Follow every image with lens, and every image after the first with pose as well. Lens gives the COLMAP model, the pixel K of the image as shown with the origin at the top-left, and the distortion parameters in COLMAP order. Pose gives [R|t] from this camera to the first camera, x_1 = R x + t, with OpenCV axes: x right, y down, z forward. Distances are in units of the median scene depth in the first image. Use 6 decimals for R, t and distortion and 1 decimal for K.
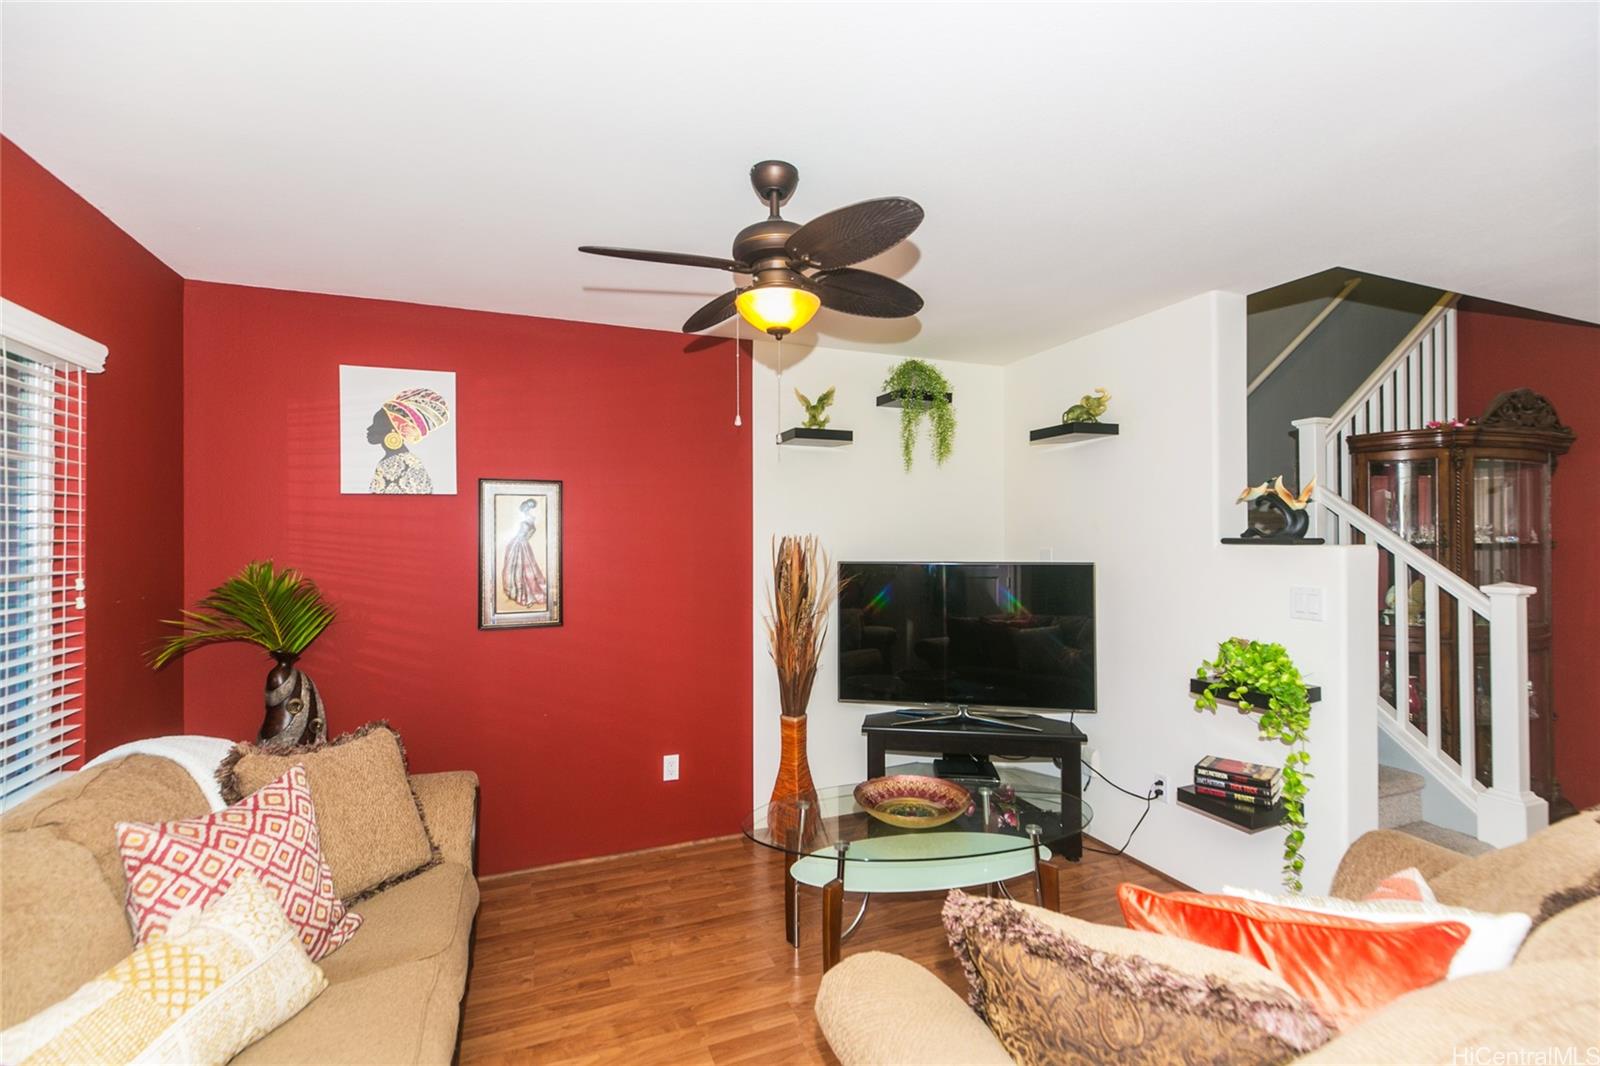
lens RADIAL K [[720.6, 0, 805.2], [0, 720.6, 535.6], [0, 0, 1]] dist [0.022107, -0.010814]
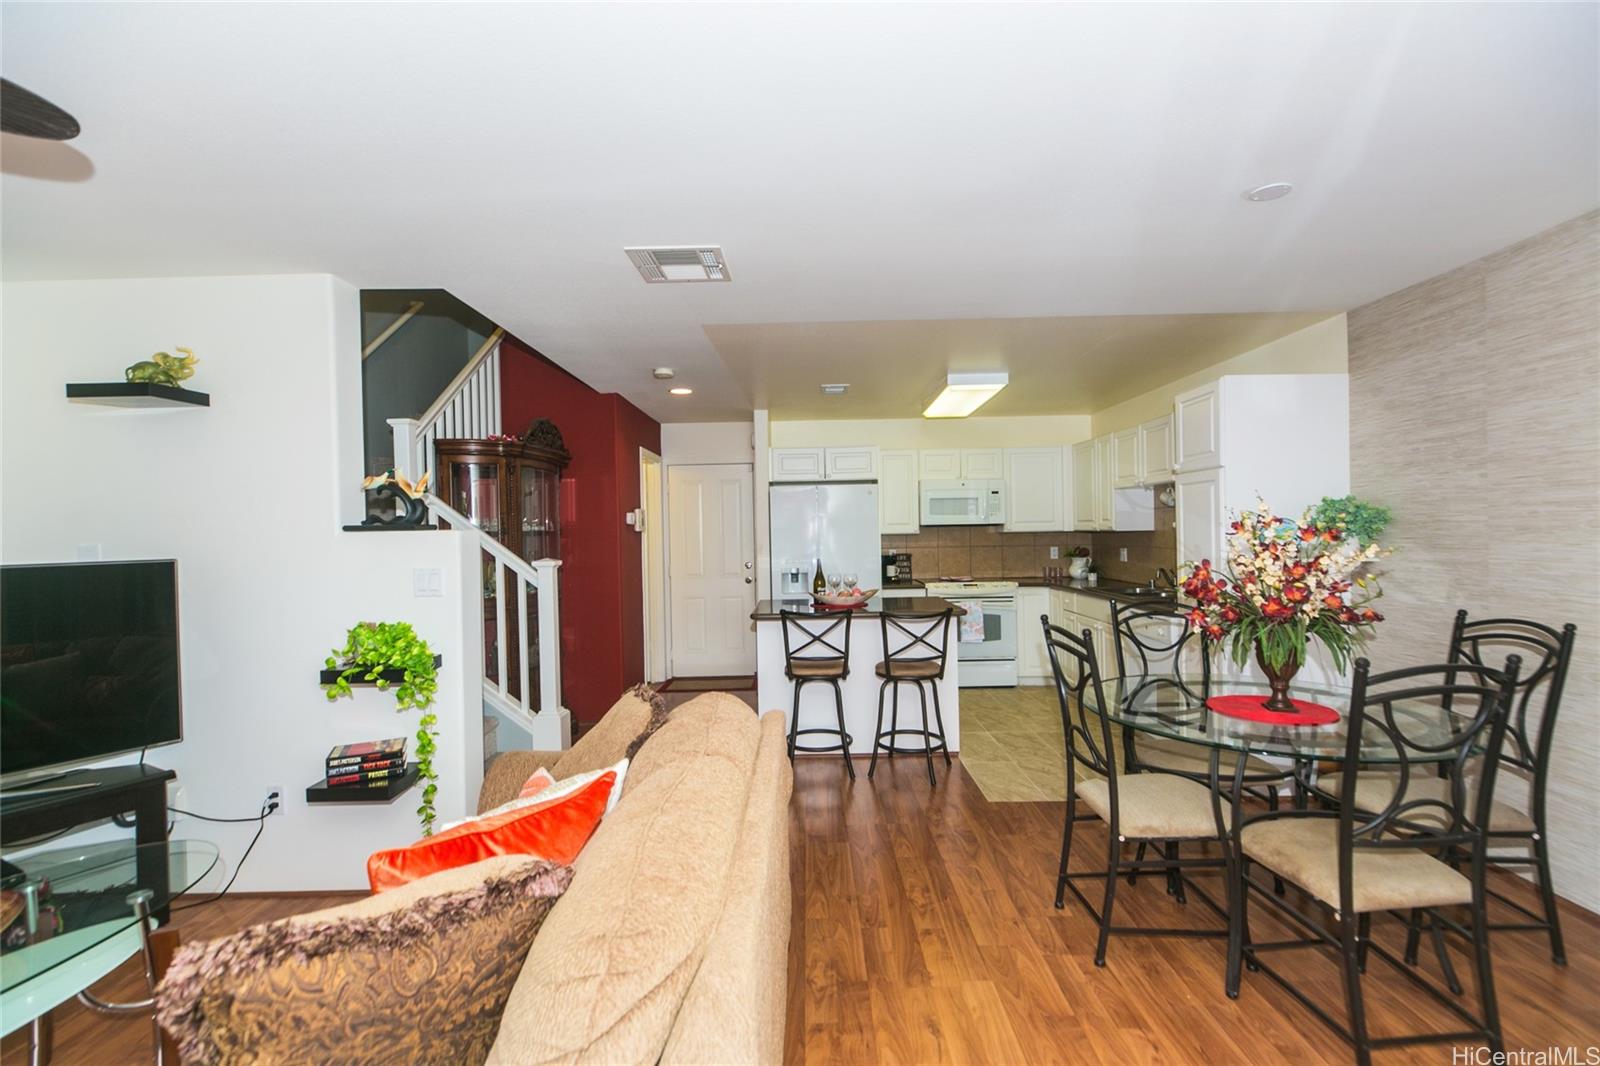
lens RADIAL K [[720.6, 0, 805.2], [0, 720.6, 535.6], [0, 0, 1]] dist [0.022107, -0.010814]
pose [[0.386108, -0.014423, 0.922341, -0.111289], [0.017155, 0.999817, 0.008454, 0.021408], [-0.922294, 0.012559, 0.386285, 0.030498]]
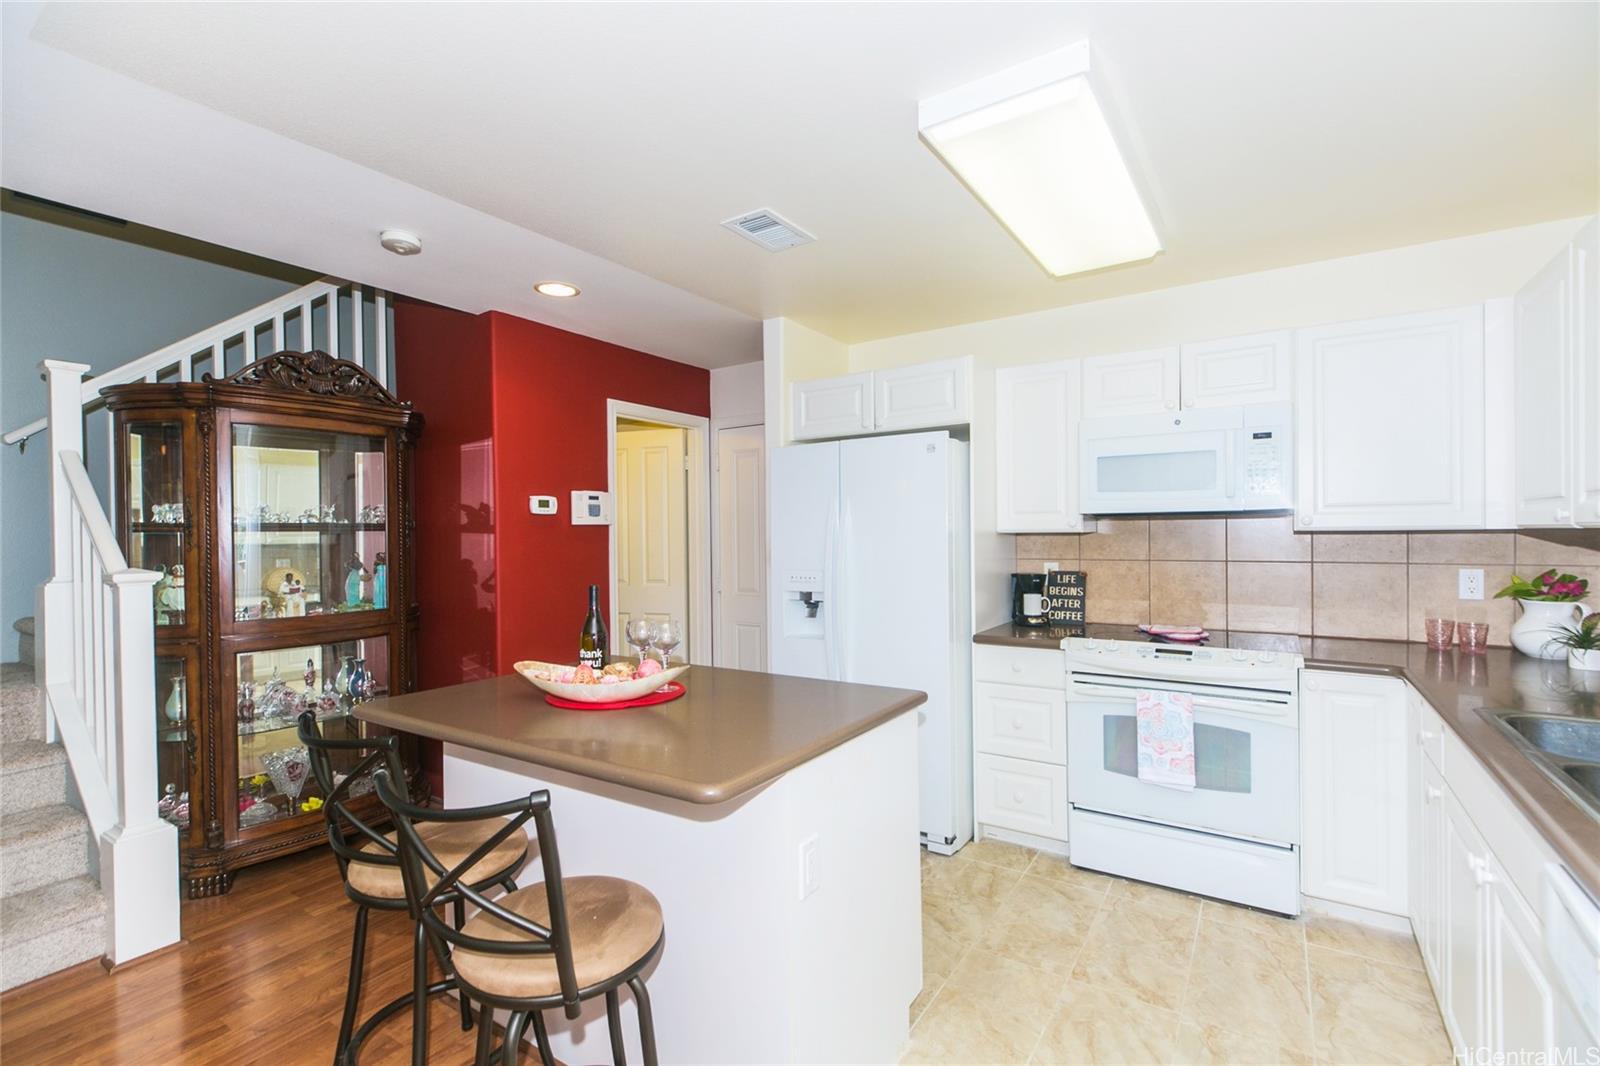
lens RADIAL K [[720.6, 0, 805.2], [0, 720.6, 535.6], [0, 0, 1]] dist [0.022107, -0.010814]
pose [[0.824819, -0.014710, 0.565205, 1.260397], [0.010990, 0.999890, 0.009985, 0.029916], [-0.565290, -0.002024, 0.824890, -0.108919]]
